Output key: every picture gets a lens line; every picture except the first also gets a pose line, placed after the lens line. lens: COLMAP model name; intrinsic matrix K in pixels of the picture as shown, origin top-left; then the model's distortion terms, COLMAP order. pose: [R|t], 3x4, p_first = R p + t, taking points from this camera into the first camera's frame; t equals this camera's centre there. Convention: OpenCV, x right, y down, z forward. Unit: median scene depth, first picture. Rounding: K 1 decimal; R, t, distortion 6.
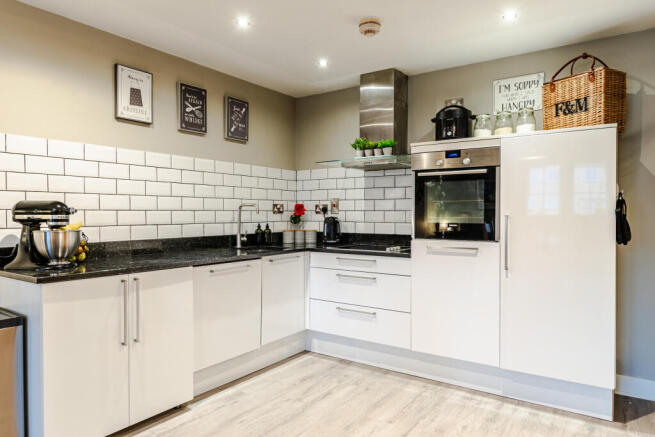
lens RADIAL K [[423.5, 0, 325.1], [0, 423.5, 220.5], [0, 0, 1]] dist [-0.019154, 0.002494]
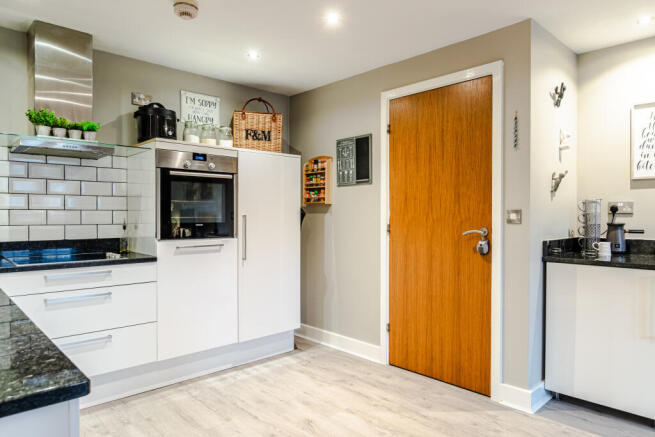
lens RADIAL K [[423.5, 0, 338.2], [0, 423.5, 220.5], [0, 0, 1]] dist [-0.019154, 0.002494]
pose [[0.182512, -0.014279, 0.983100, -0.586250], [0.014702, 0.999822, 0.011792, -0.005873], [-0.983094, 0.012302, 0.182689, 0.412041]]
